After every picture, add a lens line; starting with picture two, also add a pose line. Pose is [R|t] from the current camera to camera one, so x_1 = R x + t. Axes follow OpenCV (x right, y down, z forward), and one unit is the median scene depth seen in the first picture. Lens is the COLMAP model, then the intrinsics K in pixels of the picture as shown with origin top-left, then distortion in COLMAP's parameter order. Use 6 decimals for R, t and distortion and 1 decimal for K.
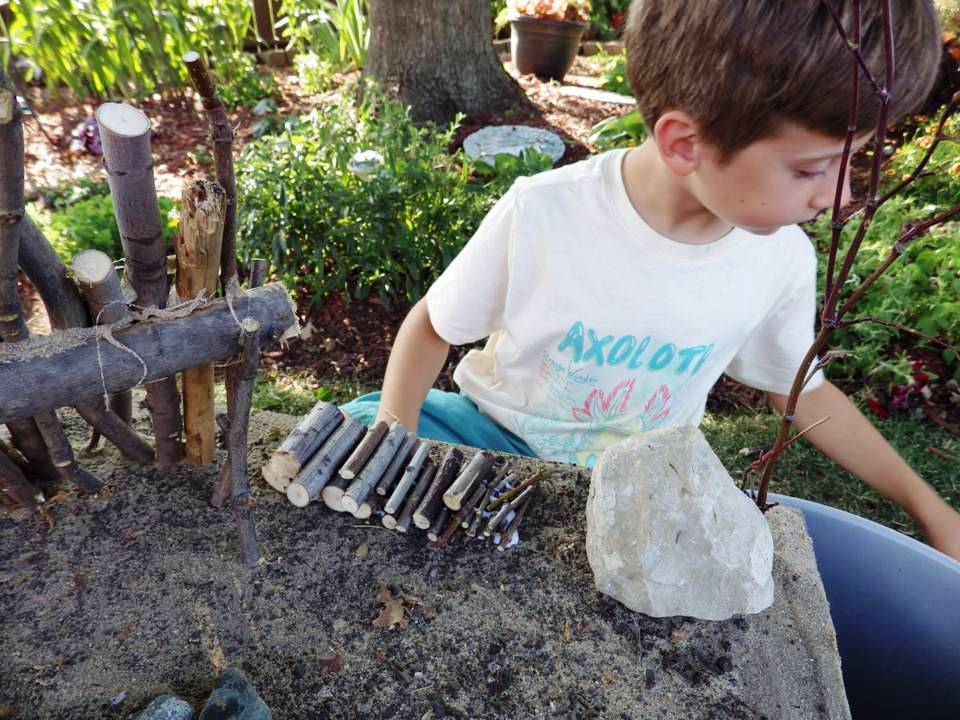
lens RADIAL K [[644.7, 0, 477.6], [0, 644.7, 355.9], [0, 0, 1]] dist [0.009605, -0.007795]
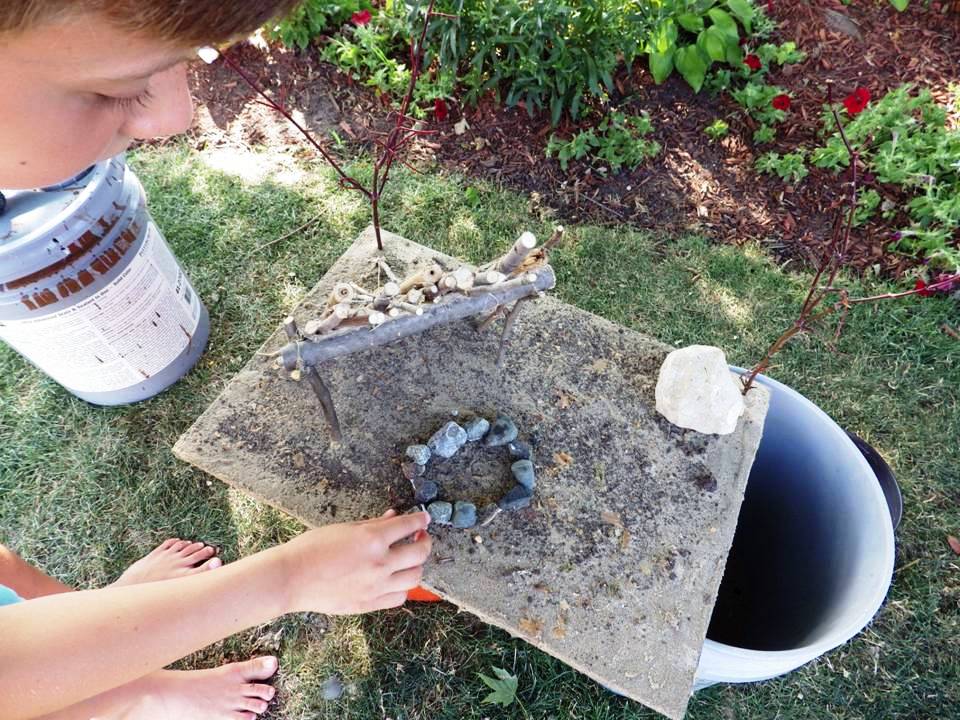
lens RADIAL K [[644.7, 0, 478.3], [0, 644.7, 358.1], [0, 0, 1]] dist [0.009605, -0.007795]
pose [[0.977964, 0.193631, -0.078065, -0.216975], [-0.147221, 0.904725, 0.399749, -0.472383], [0.148031, -0.379447, 0.913294, -0.830233]]
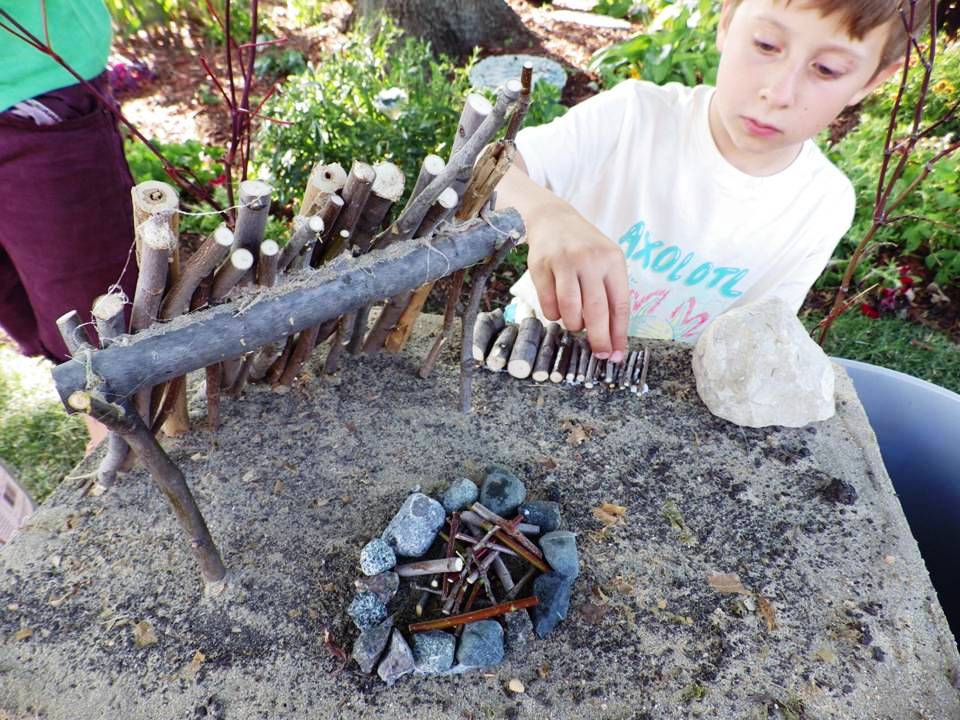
lens RADIAL K [[644.7, 0, 478.3], [0, 644.7, 355.0], [0, 0, 1]] dist [0.009605, -0.007795]
pose [[0.998541, -0.044919, 0.029980, -0.305697], [0.041686, 0.994022, 0.100908, 0.048323], [-0.034333, -0.099511, 0.994444, -0.334229]]
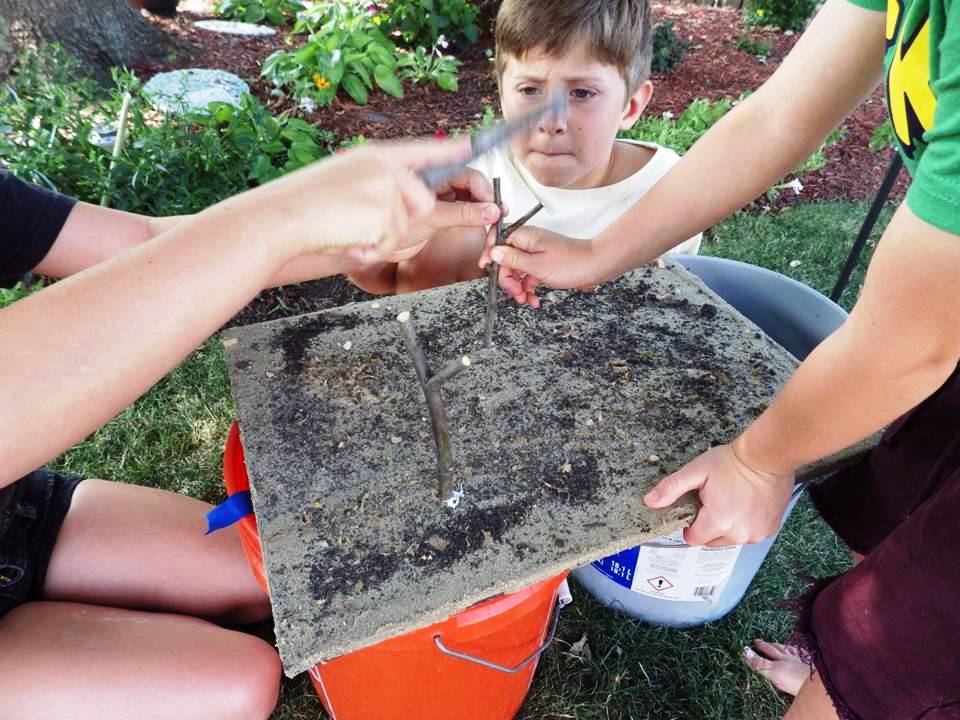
lens RADIAL K [[644.7, 0, 479.0], [0, 644.7, 353.9], [0, 0, 1]] dist [0.009605, -0.007795]
pose [[0.812932, -0.336125, 0.475565, -1.113235], [0.280762, 0.941657, 0.185621, -0.026726], [-0.510211, -0.017376, 0.859874, -0.535420]]
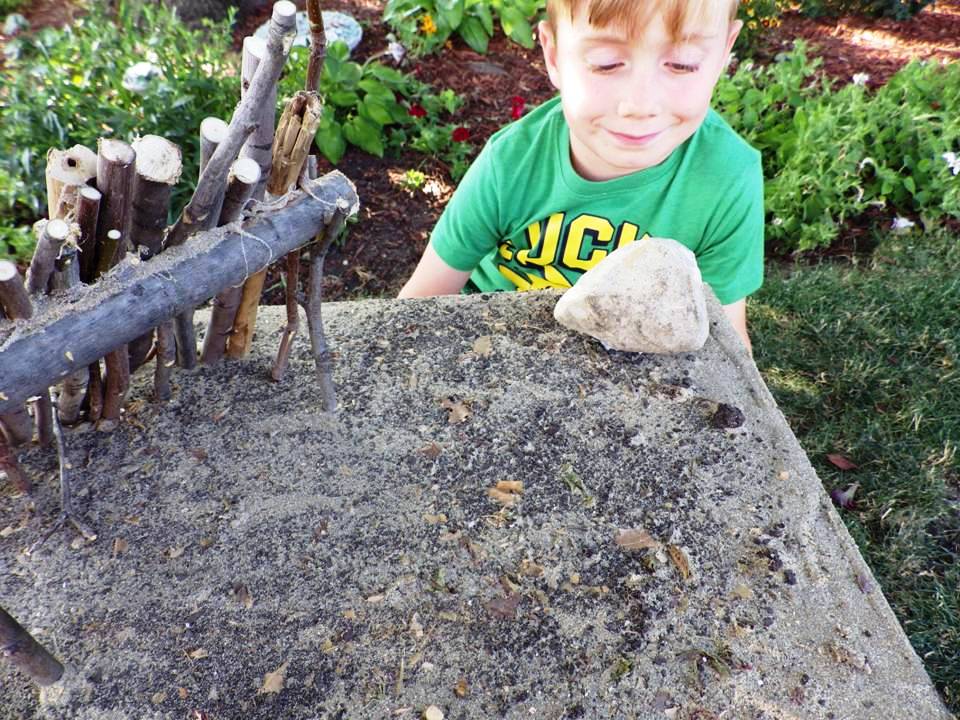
lens RADIAL K [[644.7, 0, 479.7], [0, 644.7, 353.4], [0, 0, 1]] dist [0.009605, -0.007795]
pose [[0.953102, -0.229300, 0.197528, -0.255007], [0.195440, 0.964650, 0.176785, 0.042515], [-0.231083, -0.129889, 0.964225, -0.223711]]
